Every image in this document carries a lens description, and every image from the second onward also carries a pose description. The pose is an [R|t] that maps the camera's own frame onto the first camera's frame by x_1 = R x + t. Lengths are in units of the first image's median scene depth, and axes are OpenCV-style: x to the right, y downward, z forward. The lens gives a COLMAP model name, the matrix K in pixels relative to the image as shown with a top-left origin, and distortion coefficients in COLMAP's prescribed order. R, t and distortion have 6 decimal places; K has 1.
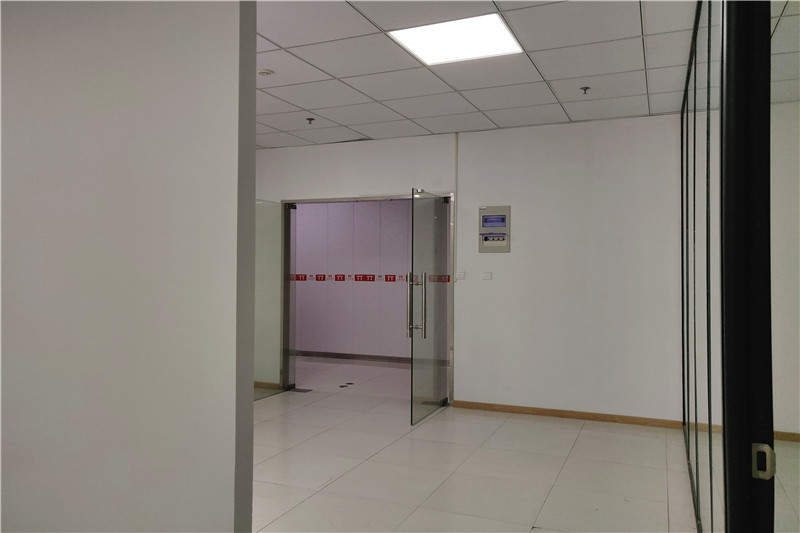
lens RADIAL K [[612.0, 0, 398.9], [0, 612.0, 253.0], [0, 0, 1]] dist [0.004946, 0.017283]
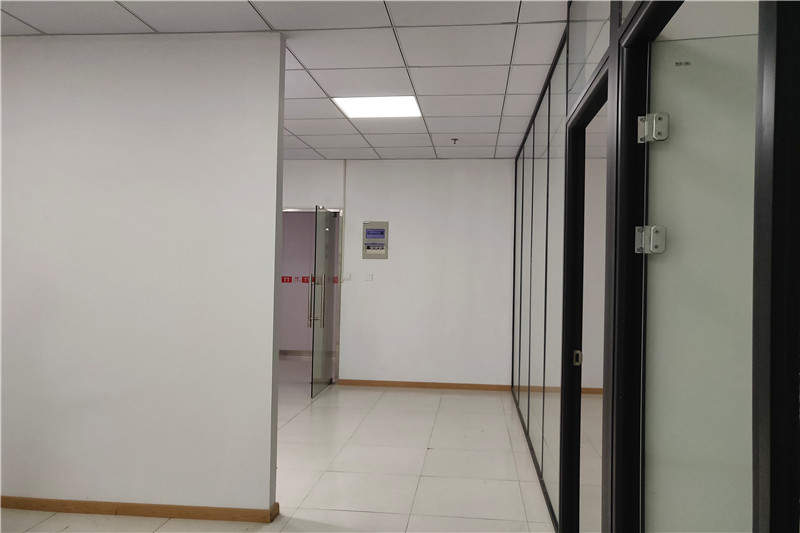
lens RADIAL K [[612.0, 0, 400.4], [0, 612.0, 267.3], [0, 0, 1]] dist [0.004946, 0.017283]
pose [[0.956700, 0.010774, 0.290877, -0.156826], [-0.017852, 0.999605, 0.021690, -0.011541], [-0.290529, -0.025944, 0.956514, -0.205662]]
